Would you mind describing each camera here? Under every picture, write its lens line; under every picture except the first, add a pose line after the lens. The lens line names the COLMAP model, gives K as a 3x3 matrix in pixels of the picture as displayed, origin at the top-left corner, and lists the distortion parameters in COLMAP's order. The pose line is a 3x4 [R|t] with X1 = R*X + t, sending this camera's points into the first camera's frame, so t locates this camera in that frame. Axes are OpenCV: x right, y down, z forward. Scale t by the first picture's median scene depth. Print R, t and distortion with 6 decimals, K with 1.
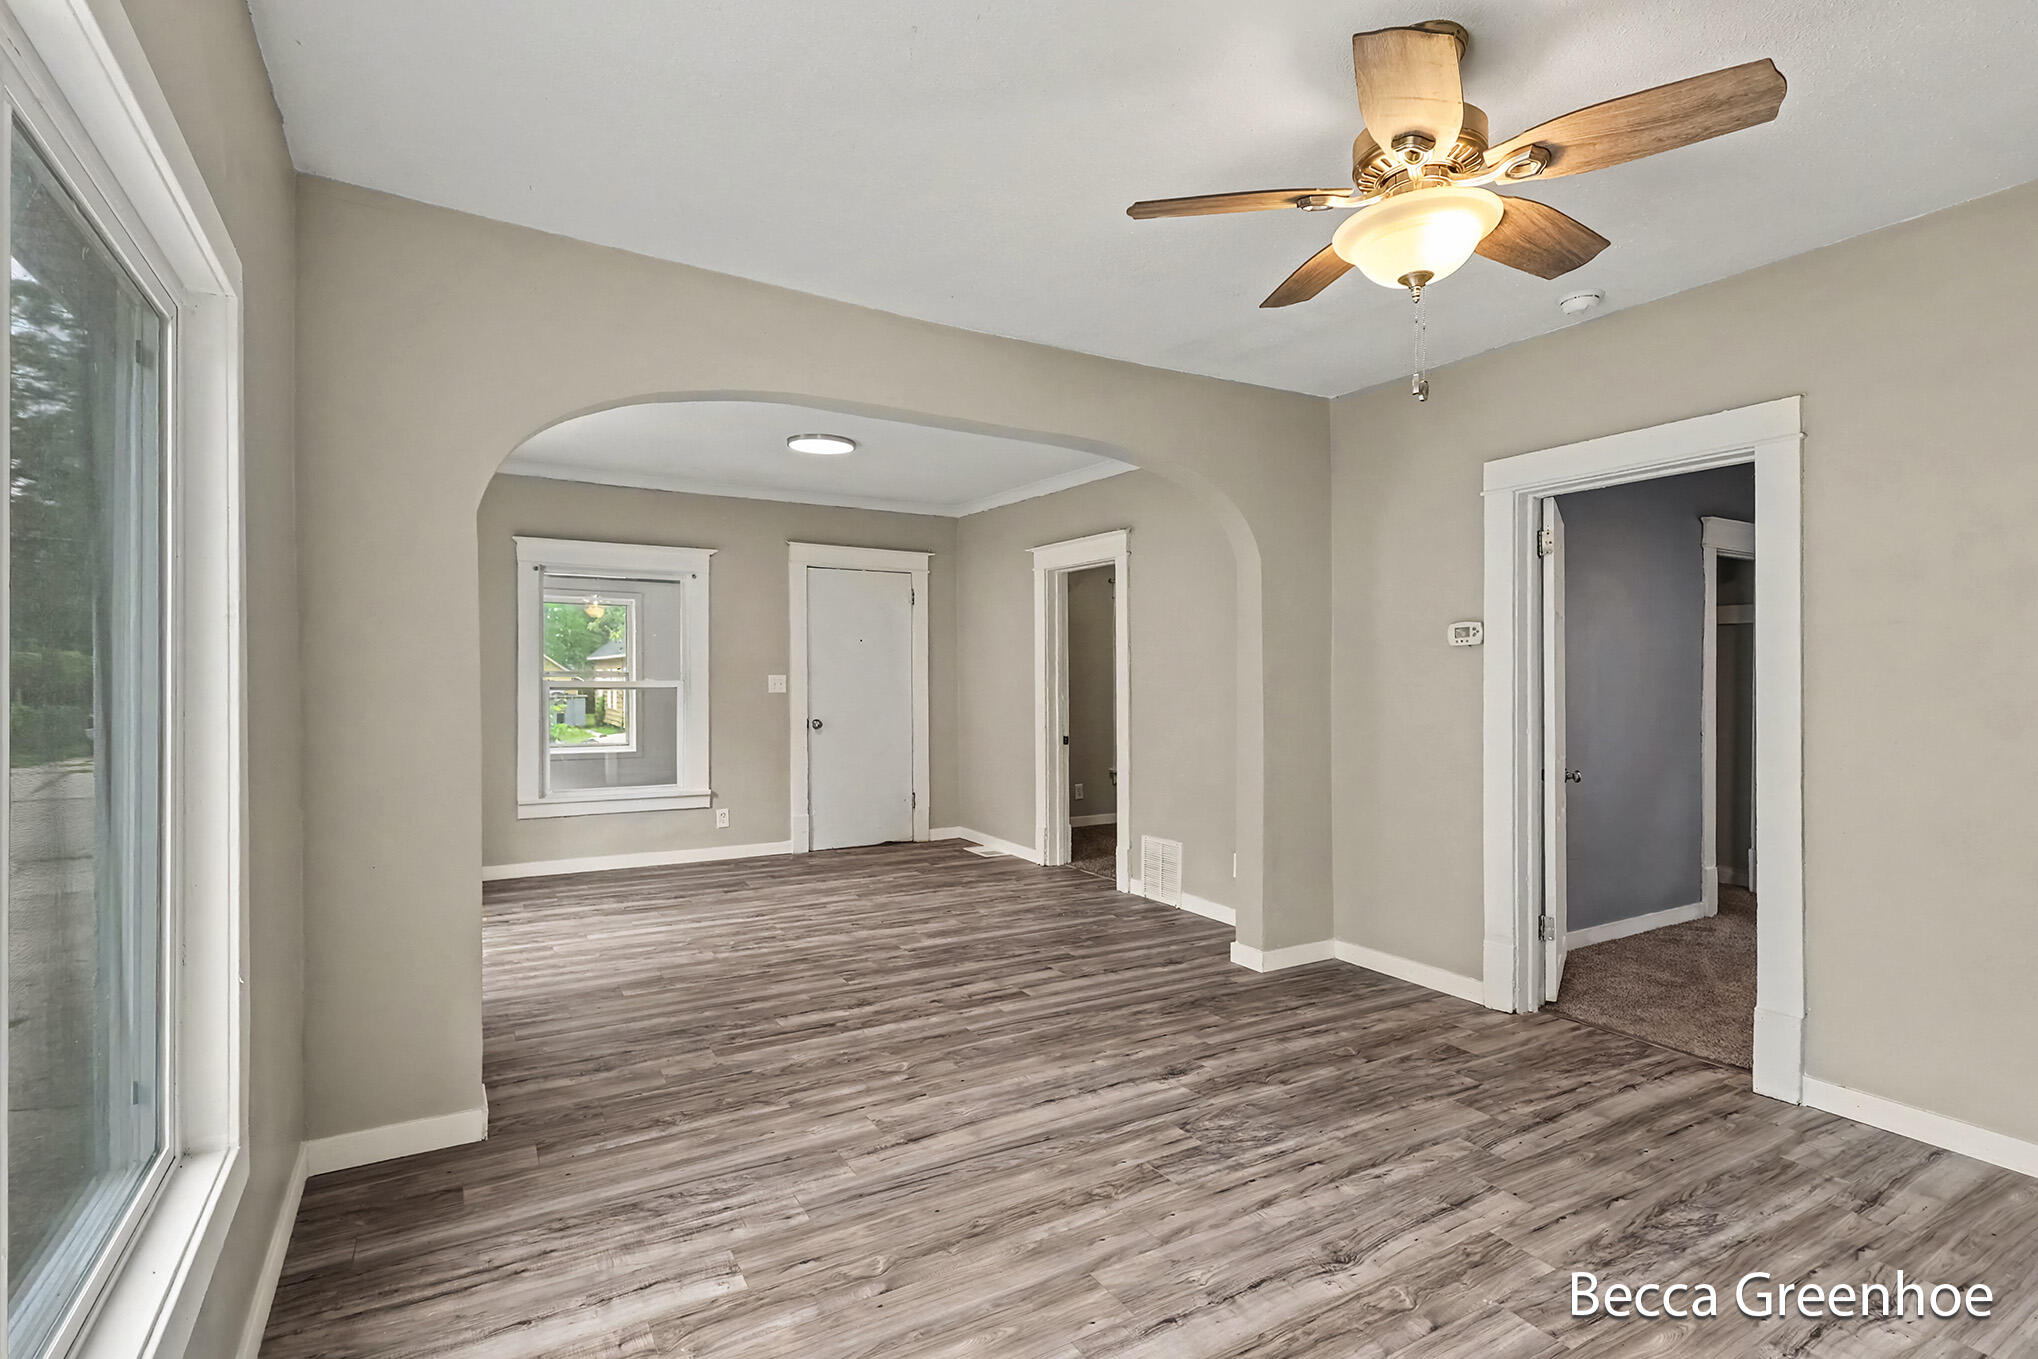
lens RADIAL K [[967.0, 0, 1014.7], [0, 967.0, 684.1], [0, 0, 1]] dist [-0.013357, 0.014020]
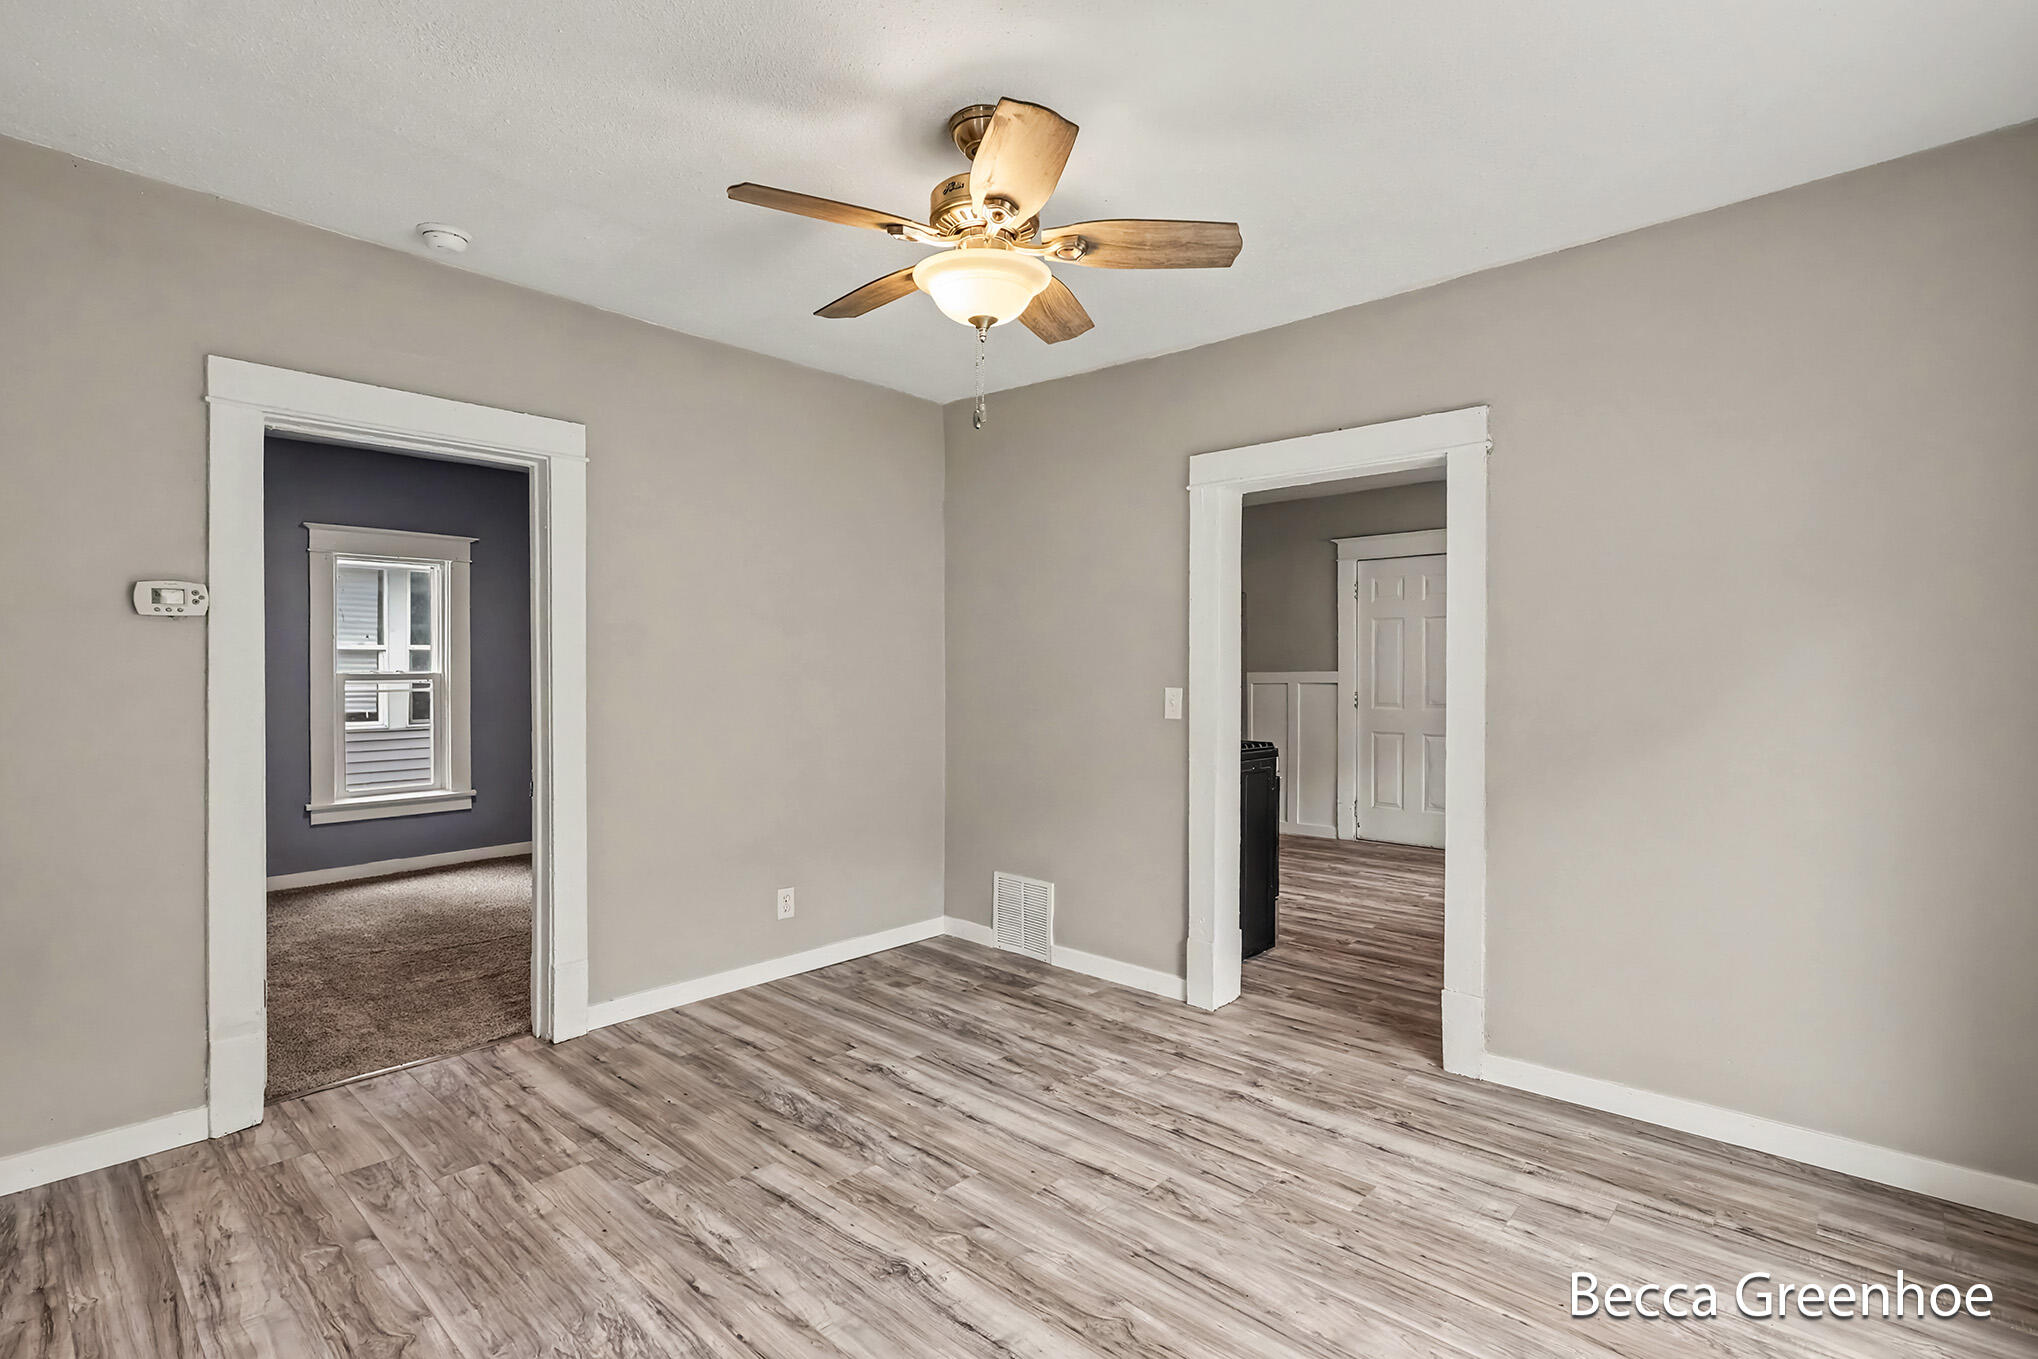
lens RADIAL K [[956.7, 0, 1011.8], [0, 956.7, 660.8], [0, 0, 1]] dist [-0.004969, -0.000217]
pose [[-0.303253, 0.008125, 0.952875, -0.346060], [0.000276, 0.999964, -0.008439, -0.003063], [-0.952910, -0.002296, -0.303244, 0.670755]]
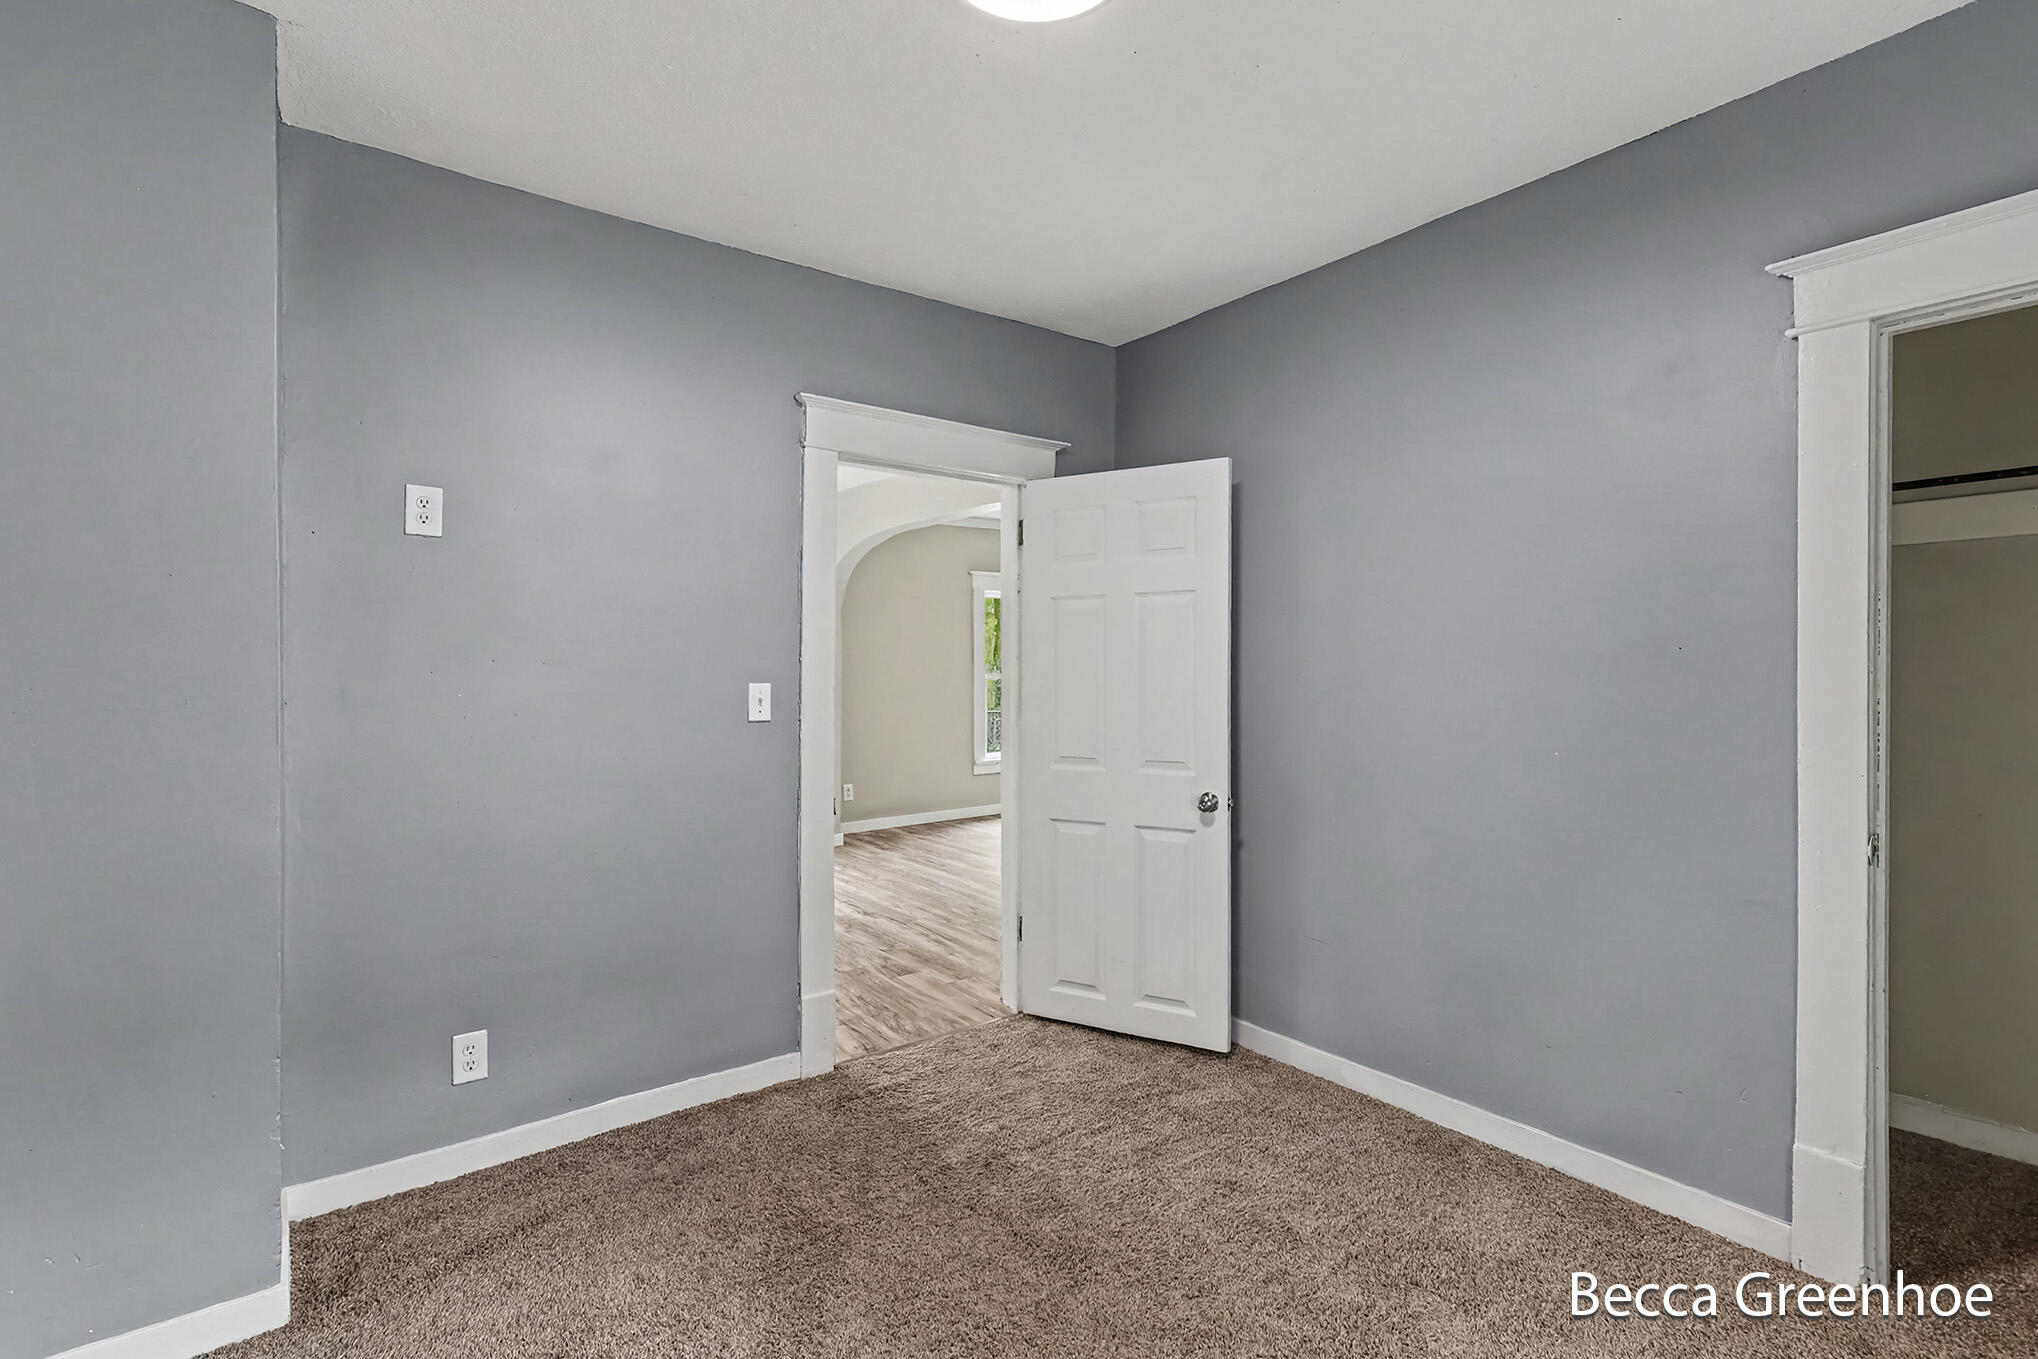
lens RADIAL K [[947.6, 0, 1019.0], [0, 947.6, 679.5], [0, 0, 1]] dist [-0.004357, 0.000454]
pose [[0.119143, 0.009415, -0.992832, 1.497467], [0.001196, 0.999953, 0.009626, -0.008815], [0.992876, -0.002334, 0.119126, 0.890833]]
